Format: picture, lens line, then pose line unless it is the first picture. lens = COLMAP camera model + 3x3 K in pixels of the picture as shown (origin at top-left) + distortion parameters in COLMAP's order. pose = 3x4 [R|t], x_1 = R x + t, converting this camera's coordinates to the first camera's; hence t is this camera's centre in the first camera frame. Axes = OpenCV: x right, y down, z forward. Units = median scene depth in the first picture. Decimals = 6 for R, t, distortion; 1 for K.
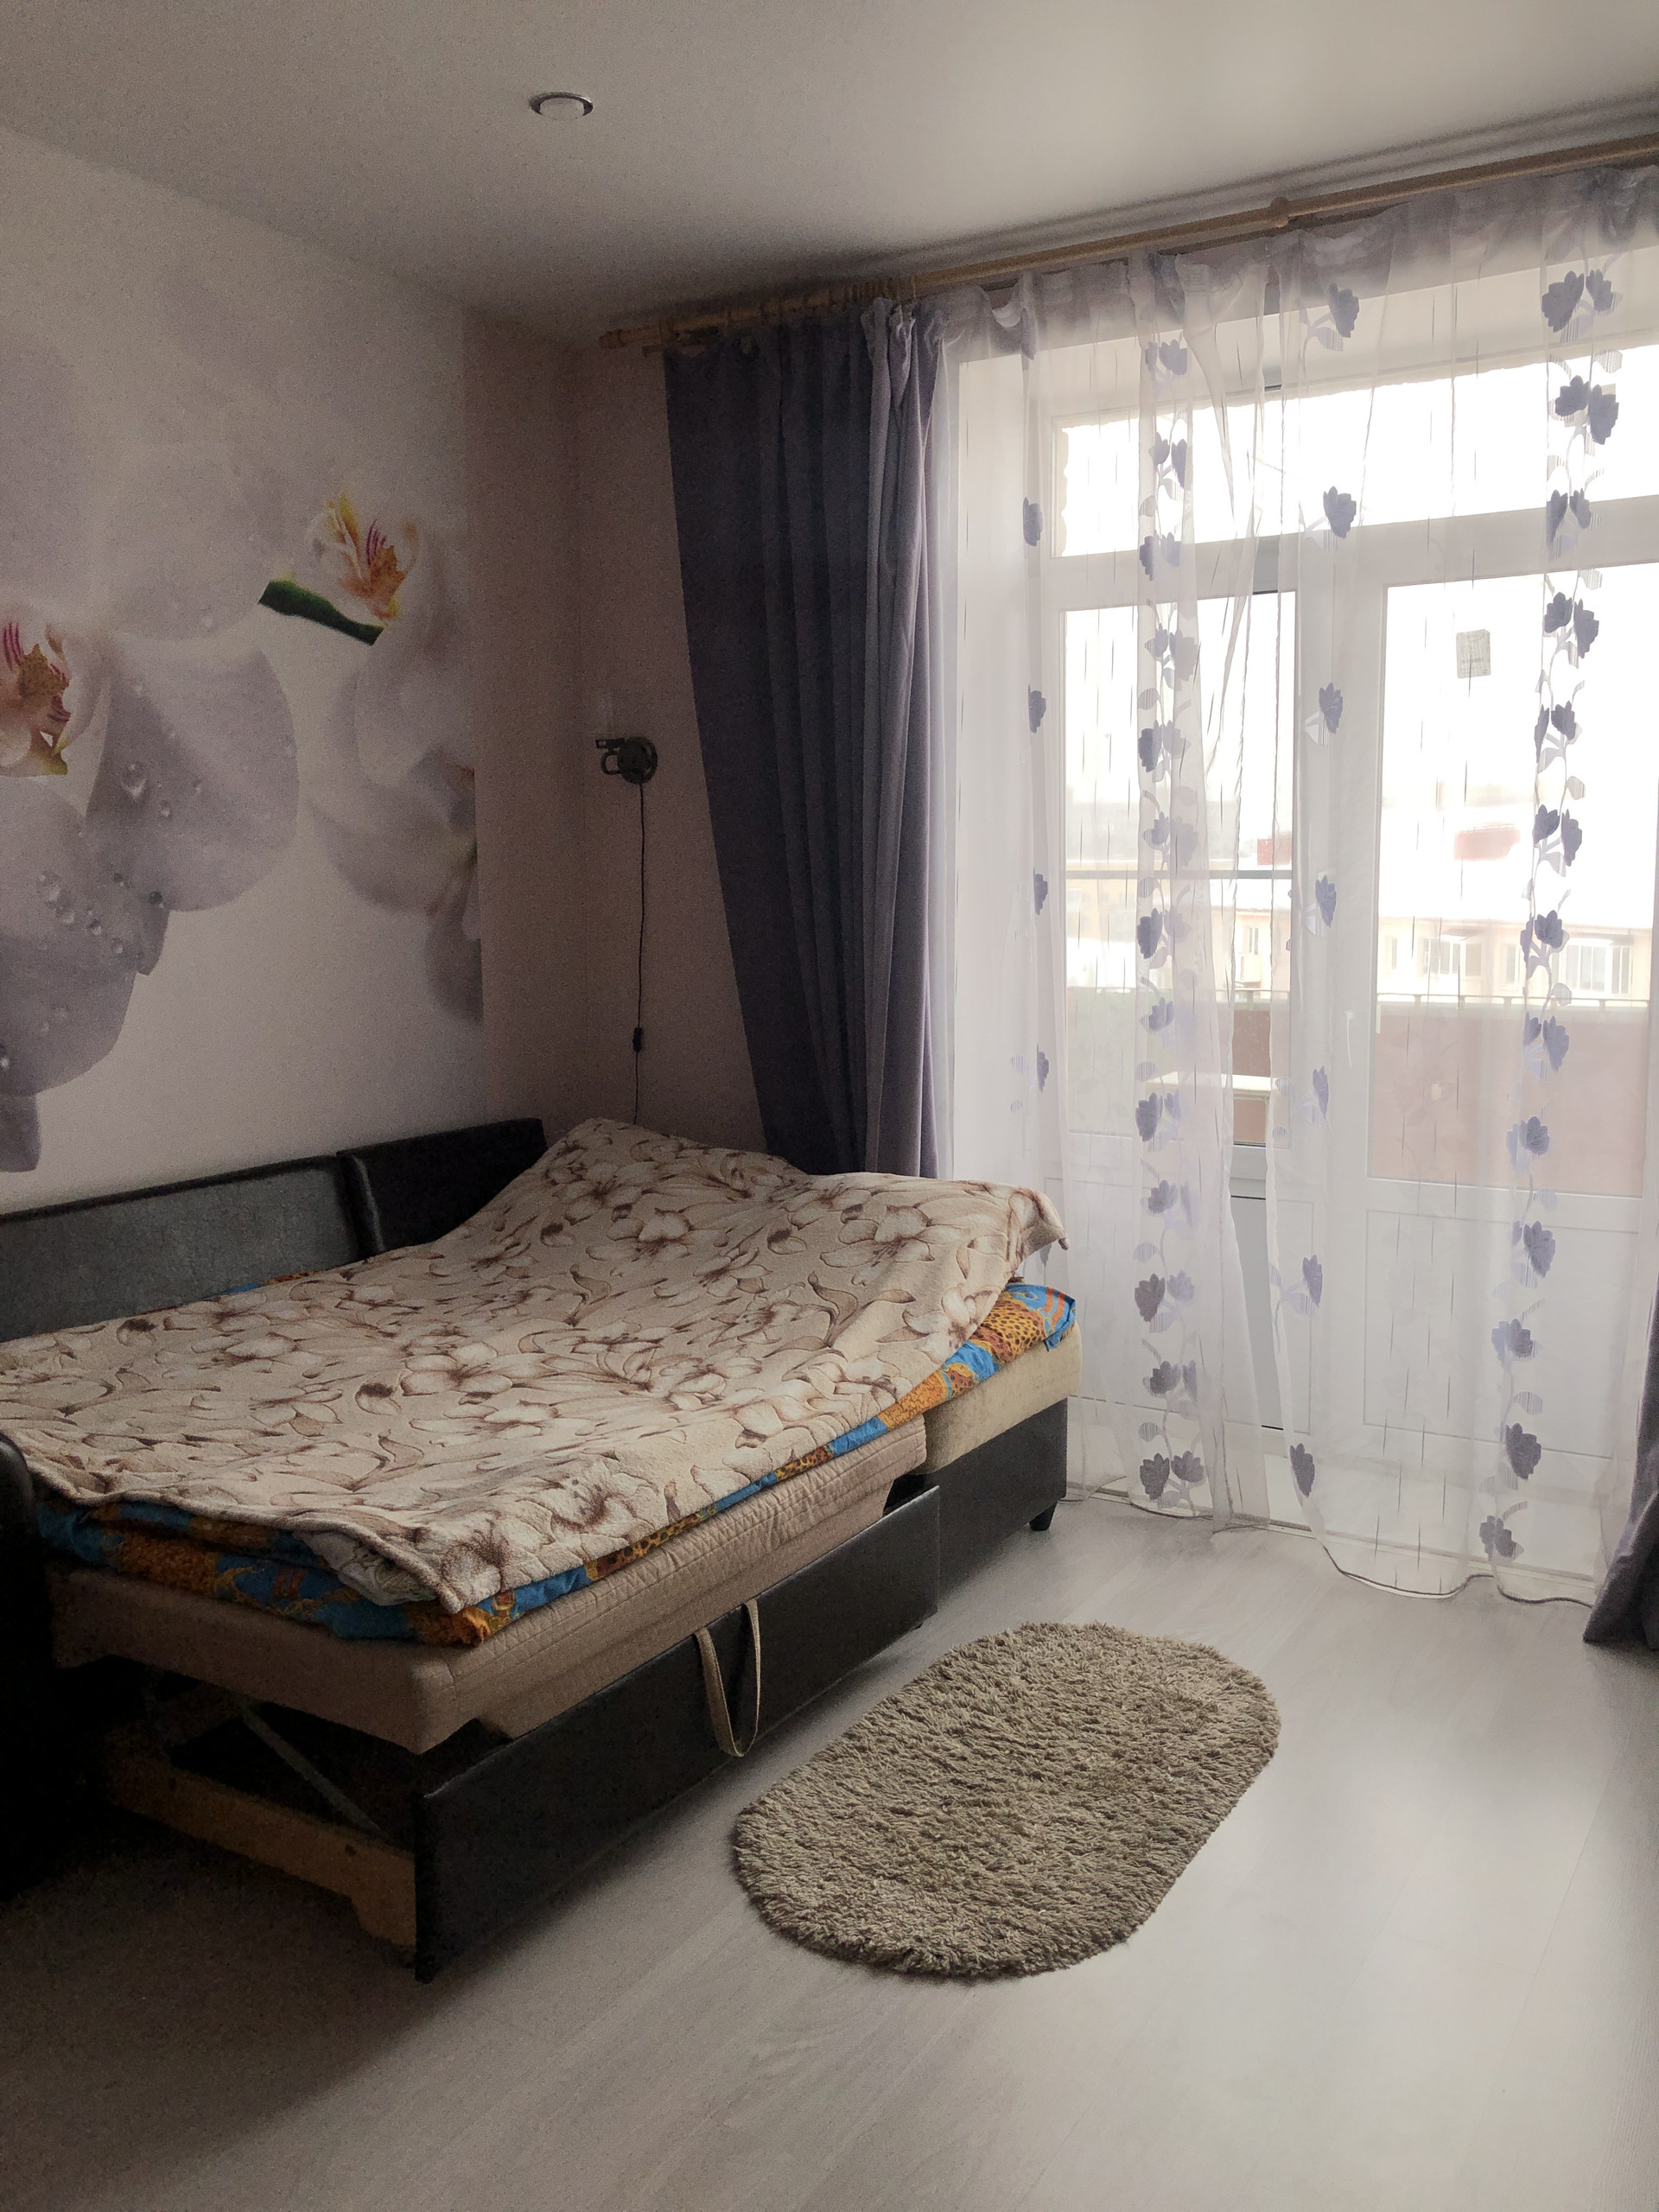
lens RADIAL K [[1846.1, 0, 832.0], [0, 1846.1, 1059.1], [0, 0, 1]] dist [0.007304, -0.001153]
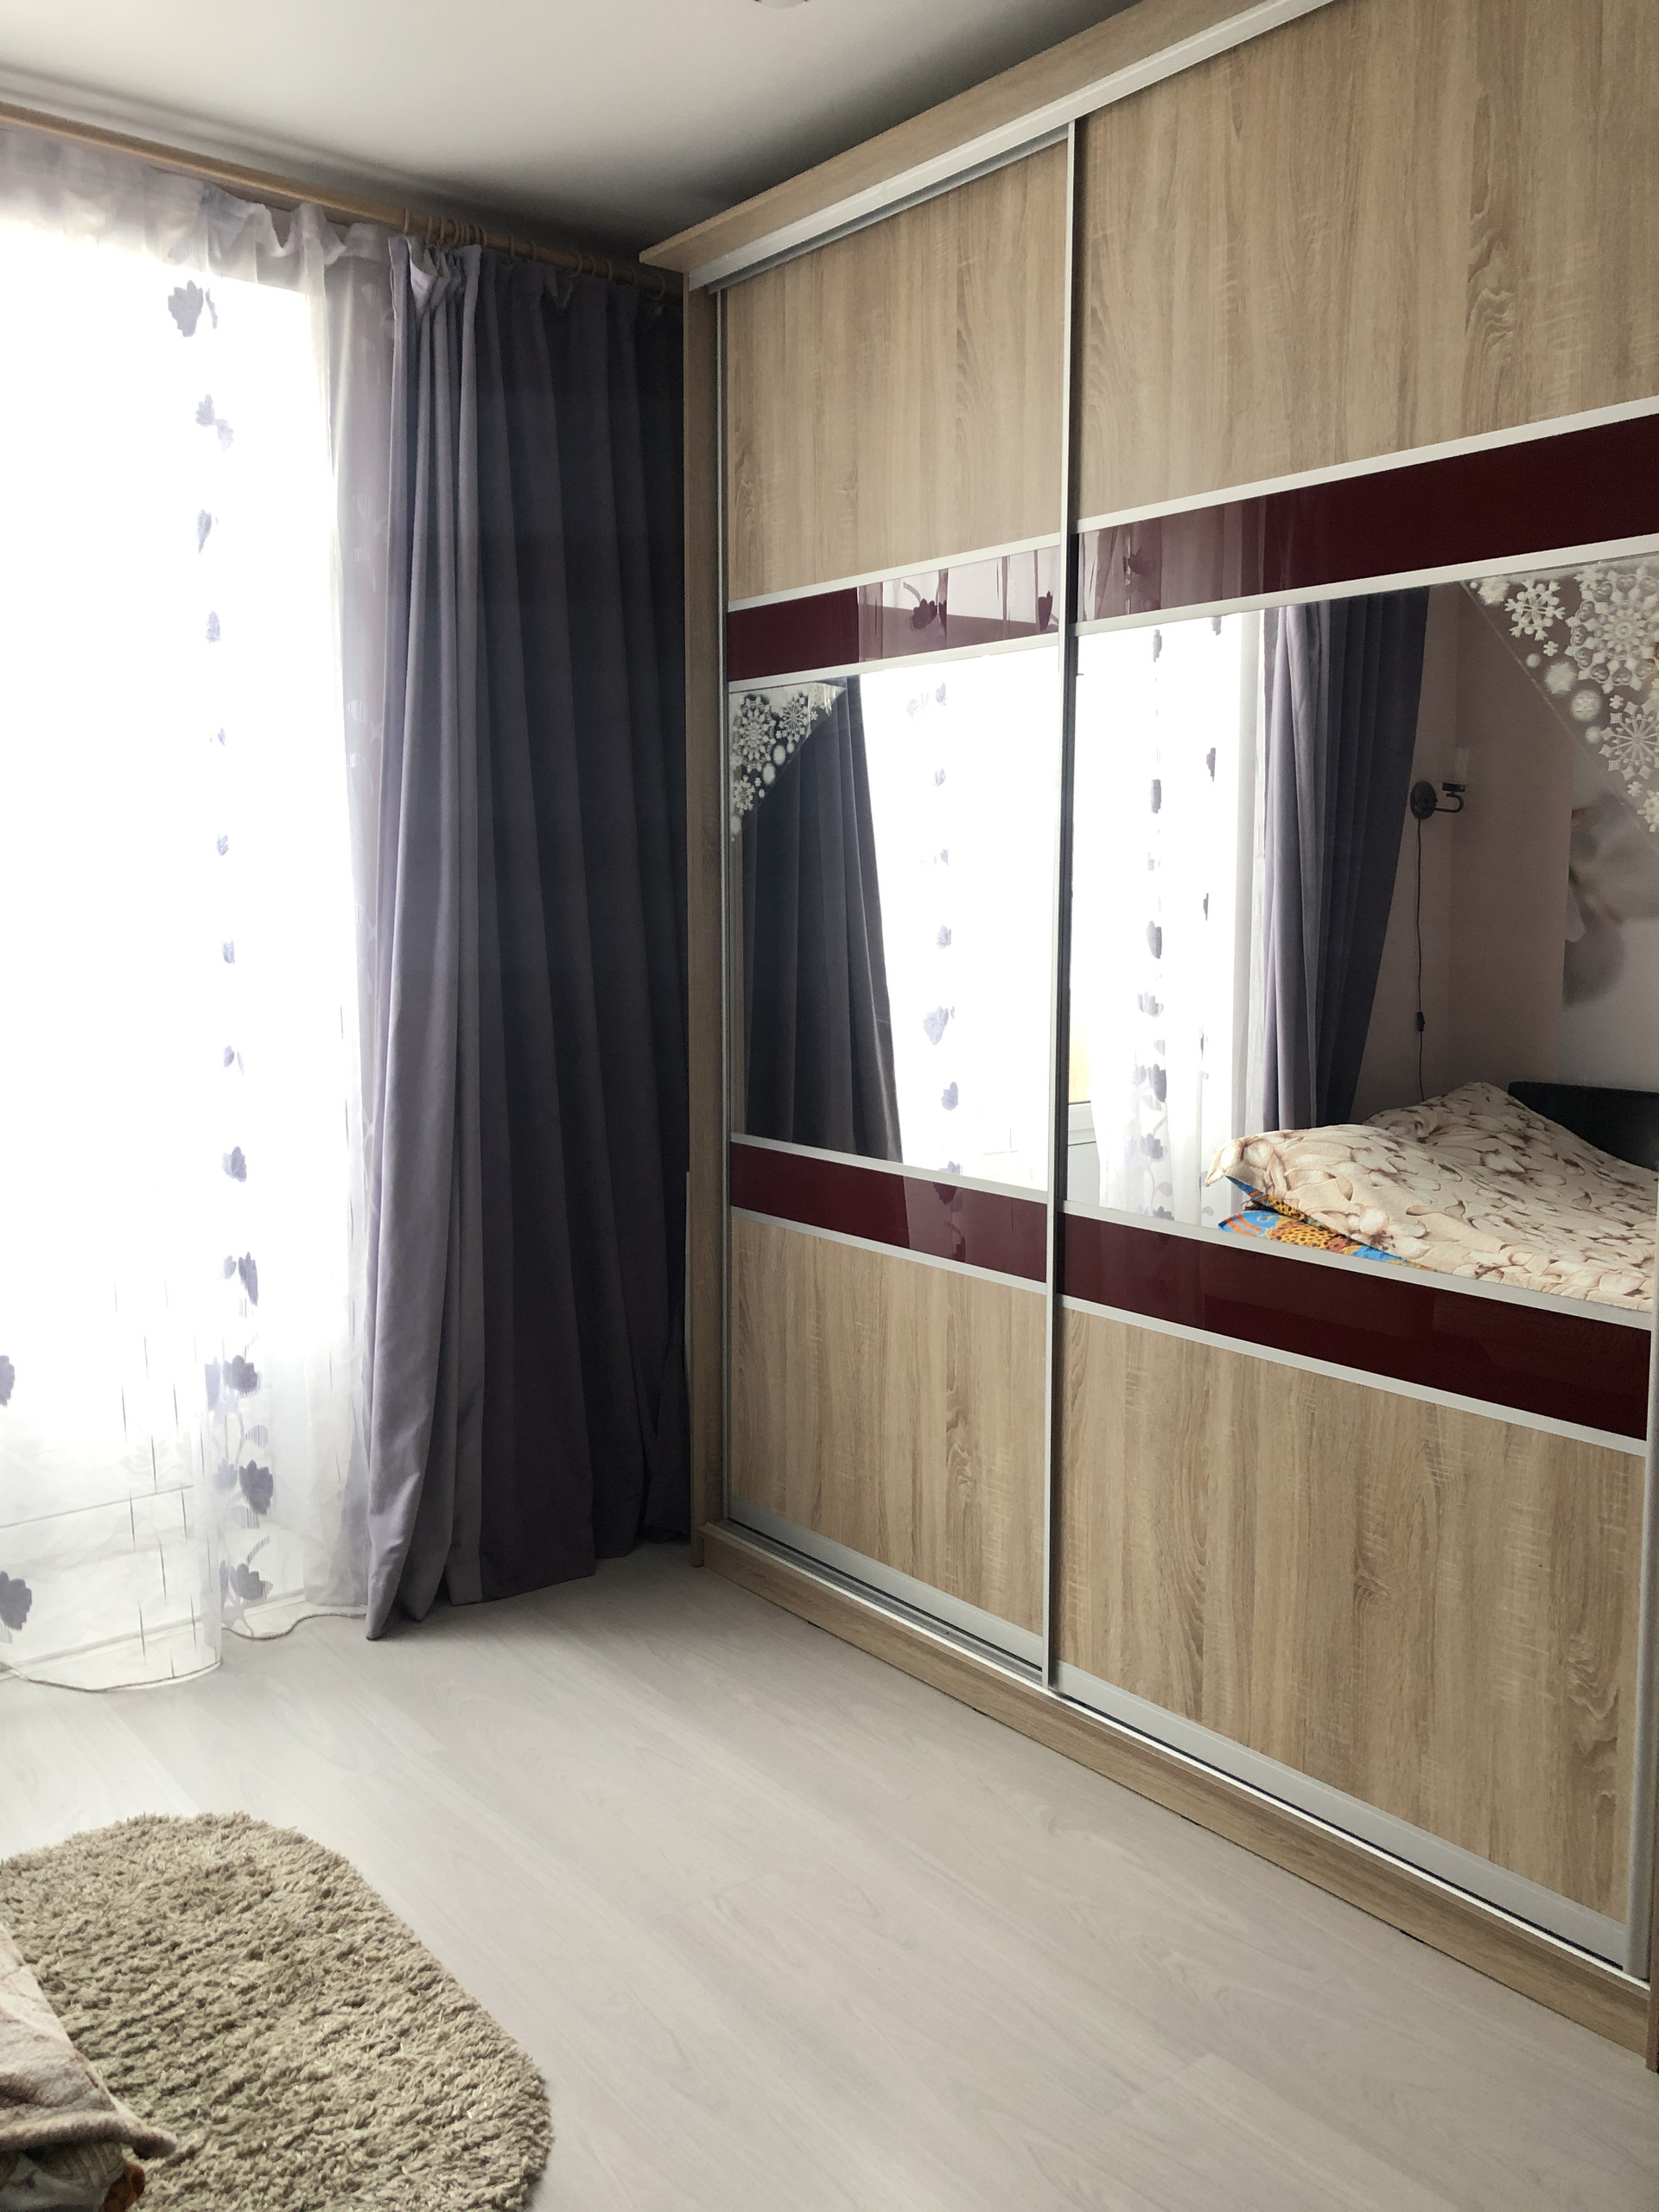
lens RADIAL K [[1794.9, 0, 848.2], [0, 1794.9, 1066.9], [0, 0, 1]] dist [0.046011, -0.057404]
pose [[0.326384, -0.081980, 0.941675, -0.409112], [0.090695, 0.994352, 0.055131, -0.033662], [-0.940876, 0.067412, 0.331976, 0.377007]]
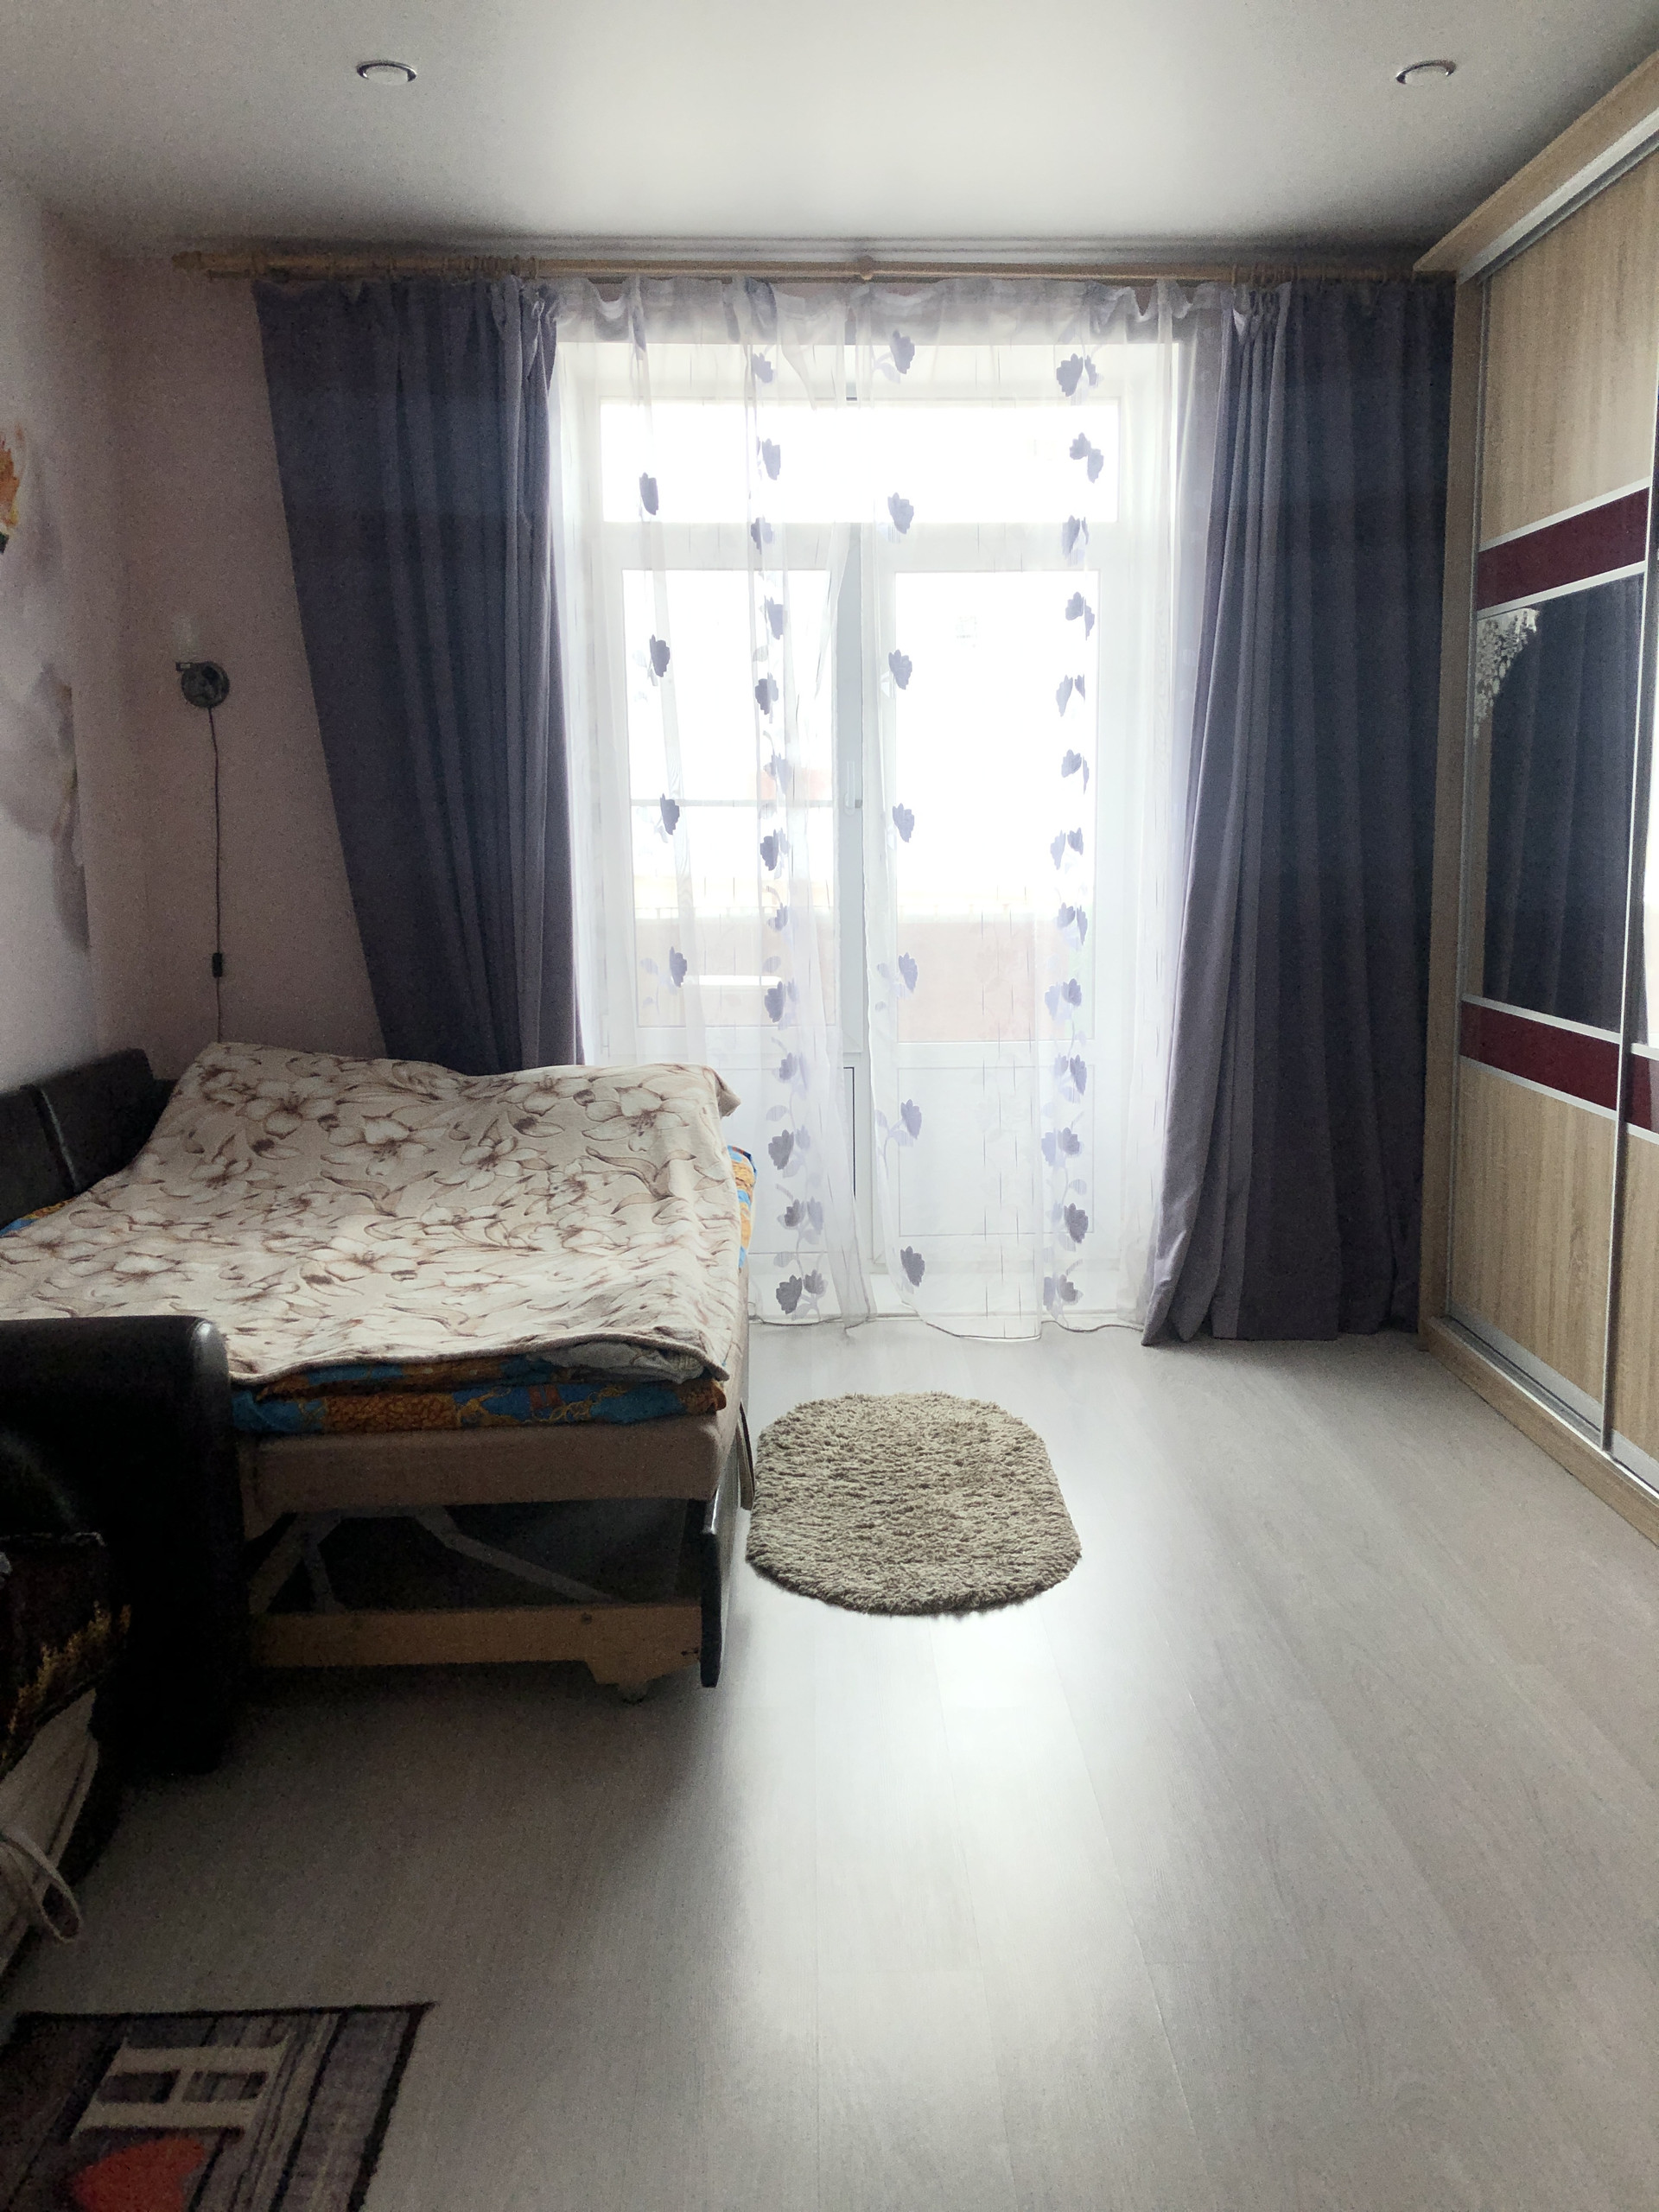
lens RADIAL K [[1812.6, 0, 867.4], [0, 1812.6, 1080.5], [0, 0, 1]] dist [0.048636, -0.145966]
pose [[0.828544, -0.077026, 0.554600, -0.496782], [0.057872, 0.996968, 0.052008, 0.027875], [-0.556925, -0.010995, 0.830490, -0.030119]]
